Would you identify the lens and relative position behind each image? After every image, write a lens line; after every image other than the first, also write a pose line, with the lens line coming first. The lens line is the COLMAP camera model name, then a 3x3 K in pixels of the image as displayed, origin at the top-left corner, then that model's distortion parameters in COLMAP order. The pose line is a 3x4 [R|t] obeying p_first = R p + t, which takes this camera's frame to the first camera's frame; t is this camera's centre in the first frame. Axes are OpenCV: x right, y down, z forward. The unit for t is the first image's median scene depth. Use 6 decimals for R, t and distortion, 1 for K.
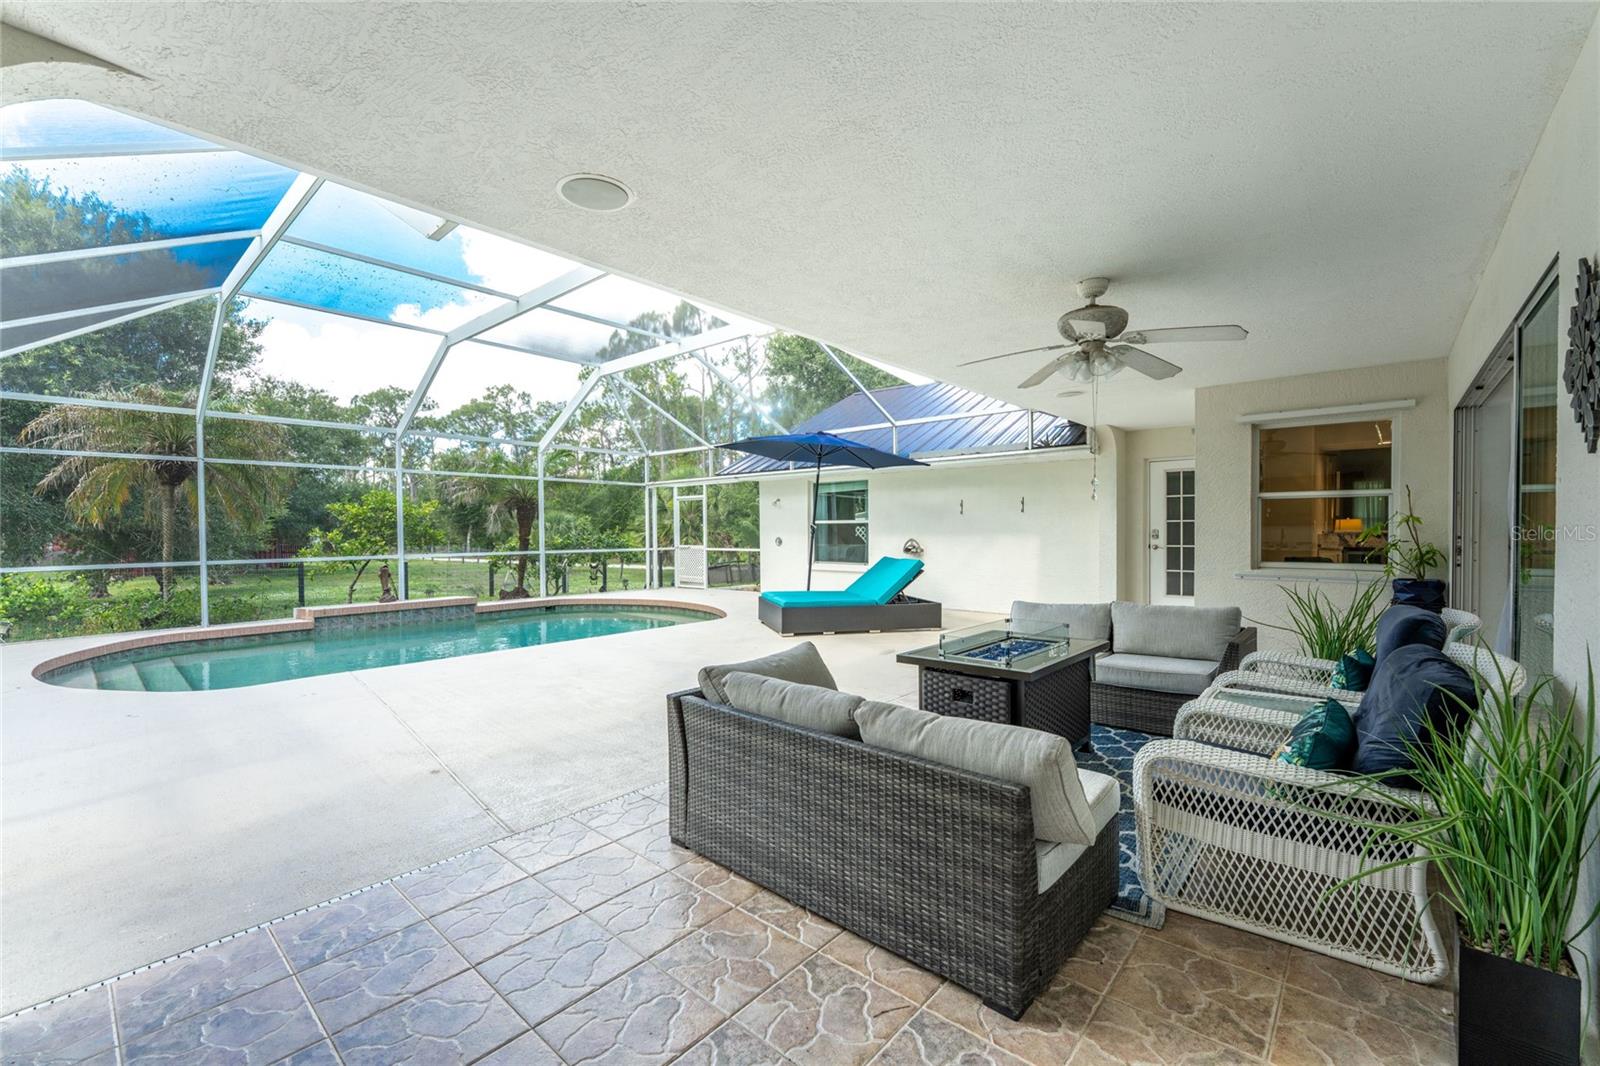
lens RADIAL K [[664.3, 0, 818.9], [0, 664.3, 532.2], [0, 0, 1]] dist [-0.003982, -0.000100]
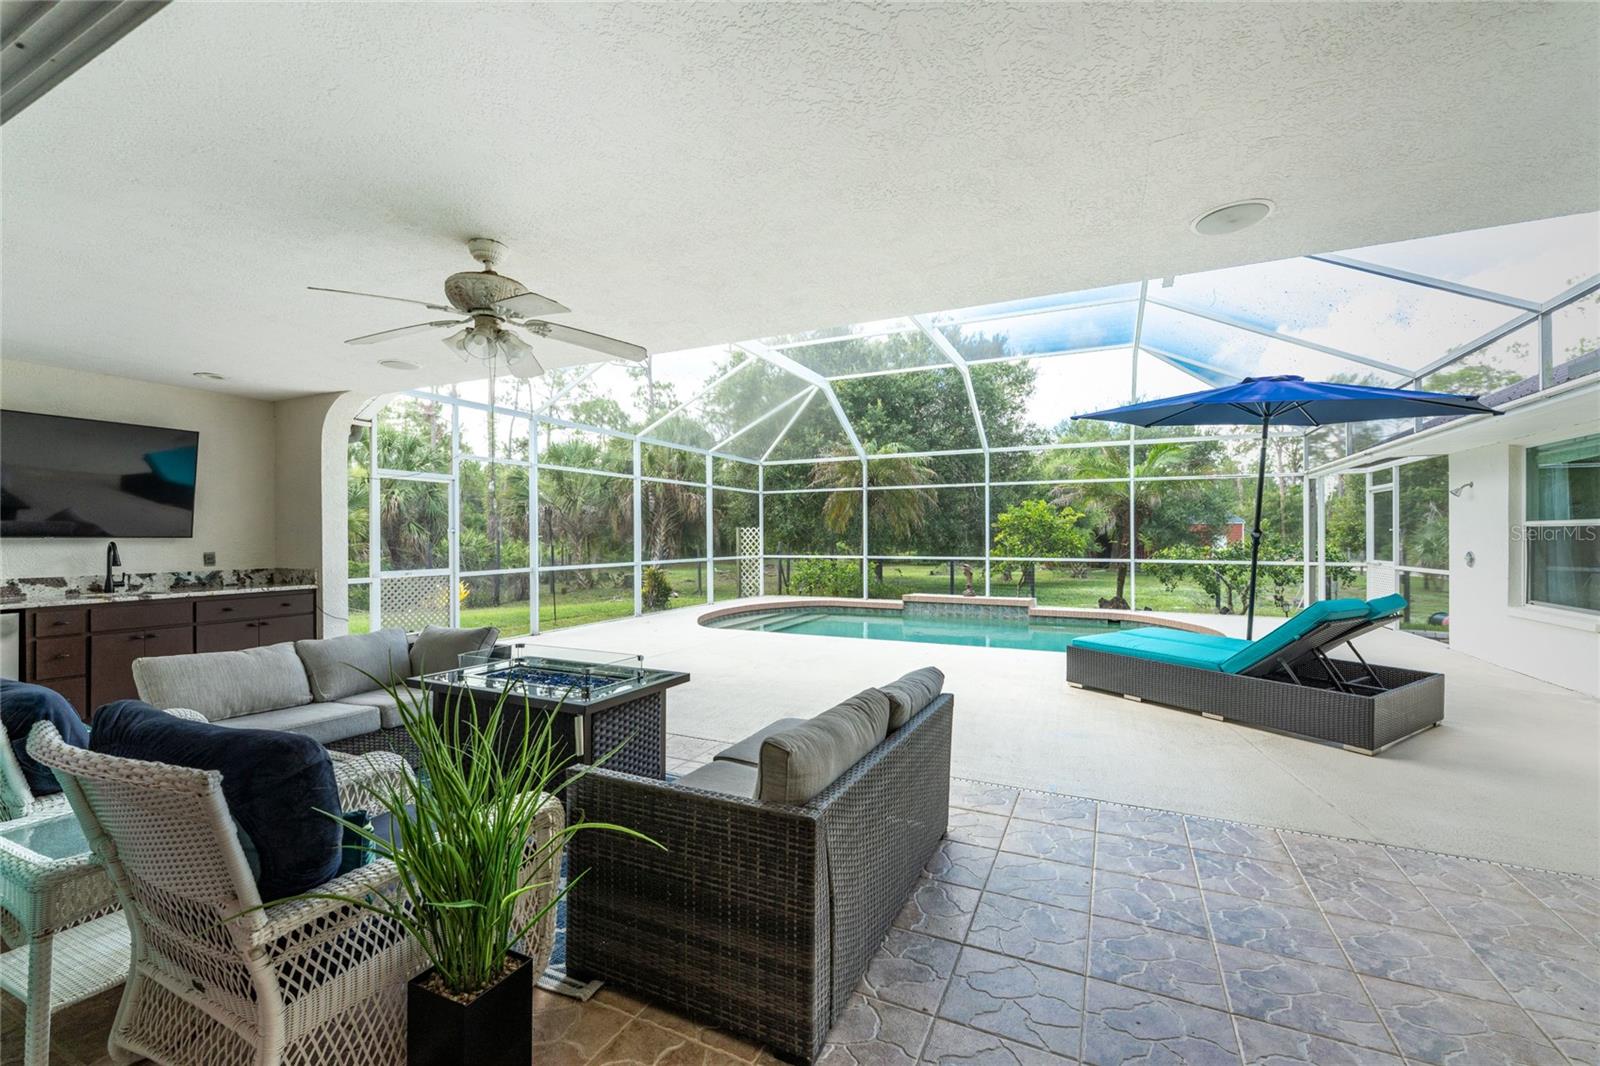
lens RADIAL K [[664.3, 0, 797.8], [0, 664.3, 535.2], [0, 0, 1]] dist [-0.003982, -0.000100]
pose [[0.248367, 0.003592, -0.968659, 0.346660], [-0.003866, 0.999989, 0.002717, -0.005495], [0.968658, 0.003070, 0.248378, 0.324842]]
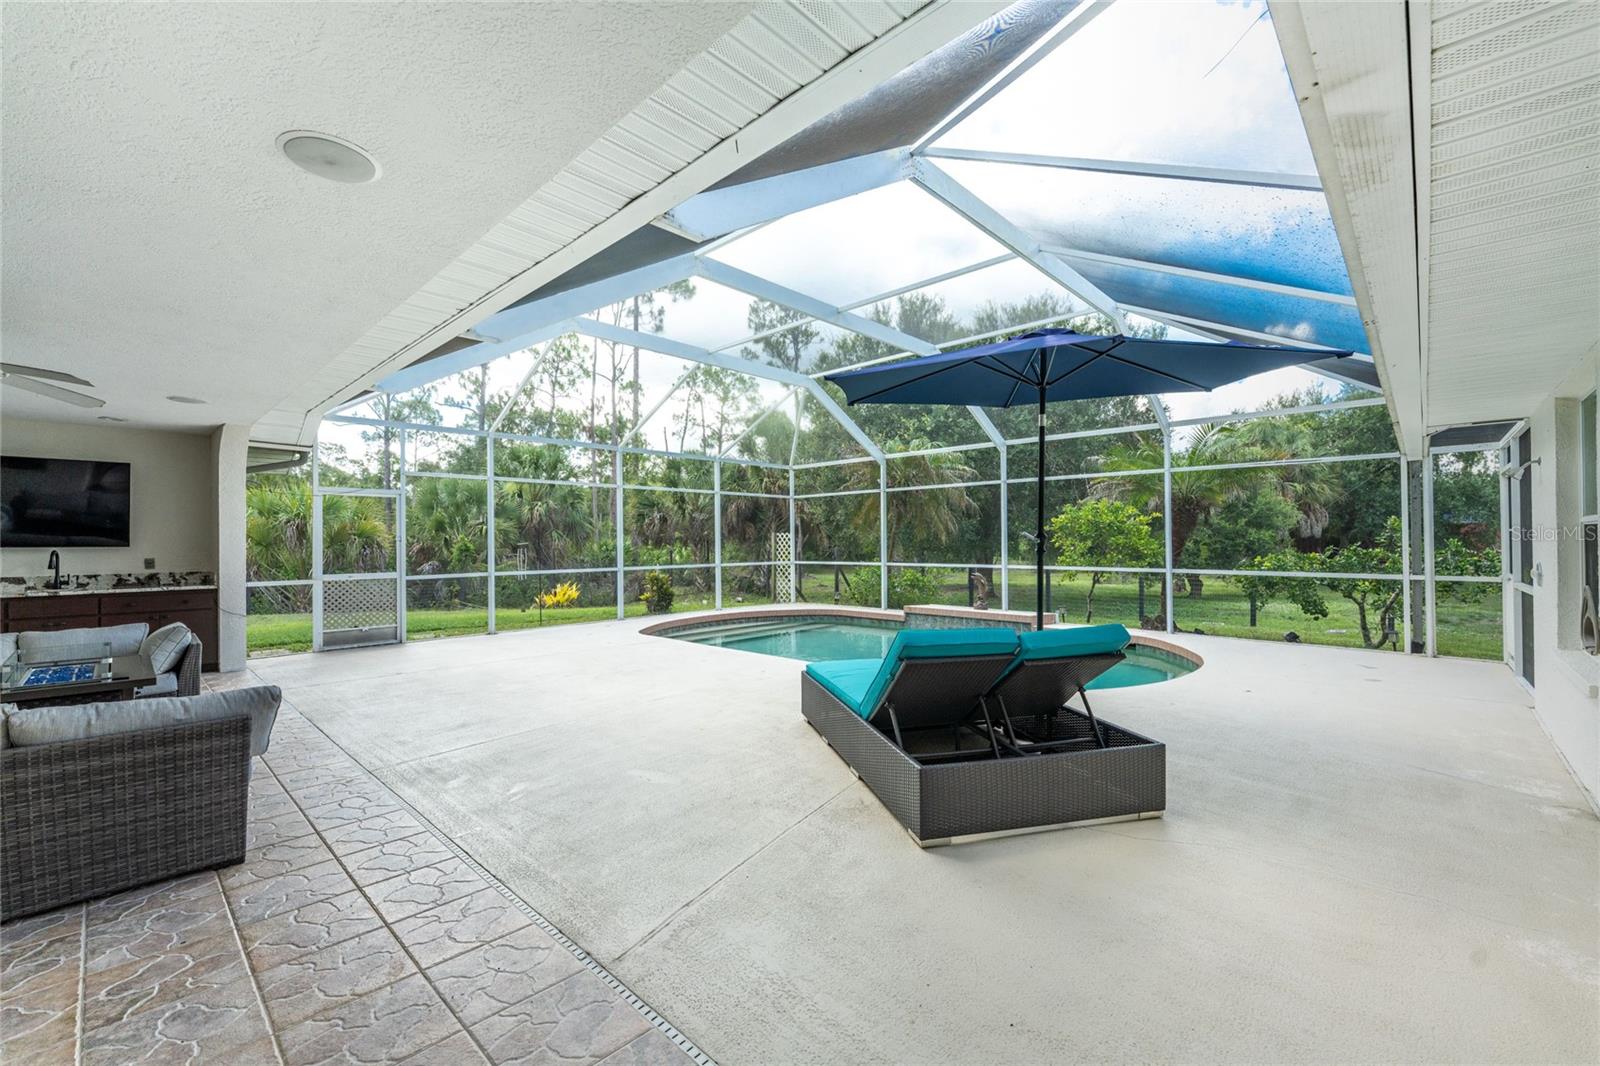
lens RADIAL K [[664.3, 0, 800.0], [0, 664.3, 534.4], [0, 0, 1]] dist [-0.003982, -0.000100]
pose [[-0.063138, -0.004646, -0.997994, 0.338719], [0.002942, 0.999984, -0.004842, -0.007019], [0.998000, -0.003242, -0.063123, 0.628219]]
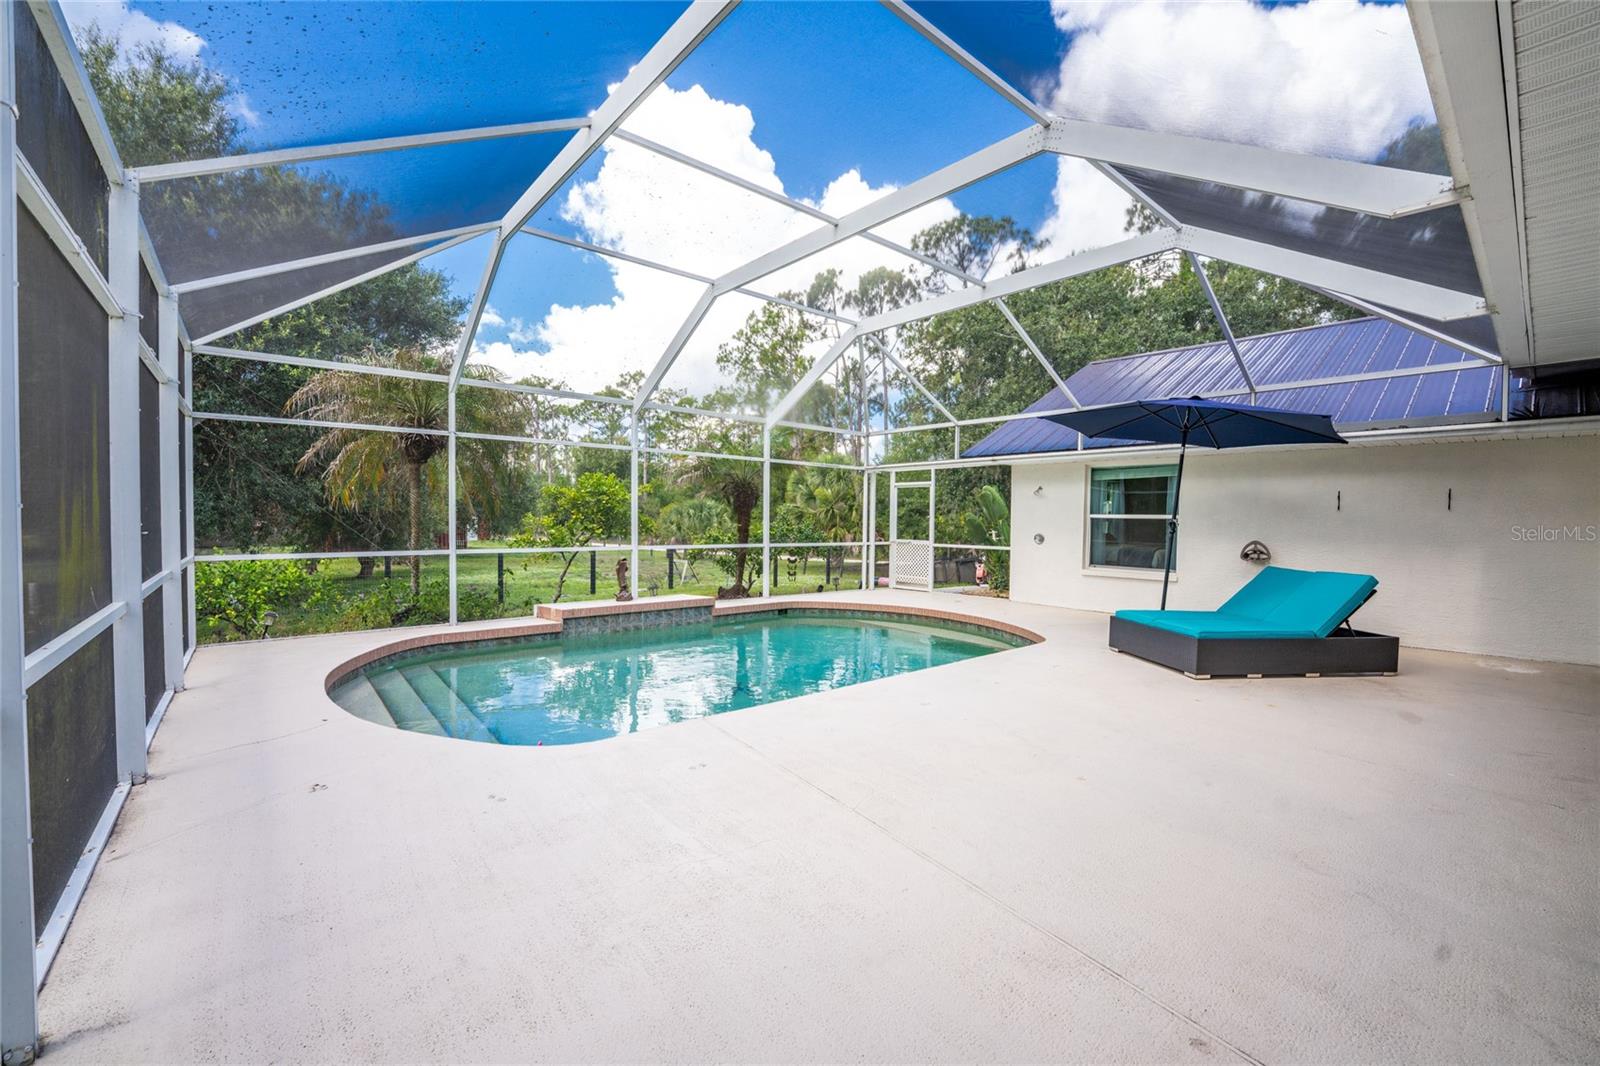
lens RADIAL K [[664.3, 0, 800.6], [0, 664.3, 540.2], [0, 0, 1]] dist [-0.003982, -0.000100]
pose [[0.985437, 0.023335, -0.168434, -0.220191], [-0.018054, 0.999298, 0.032818, -0.006031], [0.169082, -0.029299, 0.985166, 0.139596]]
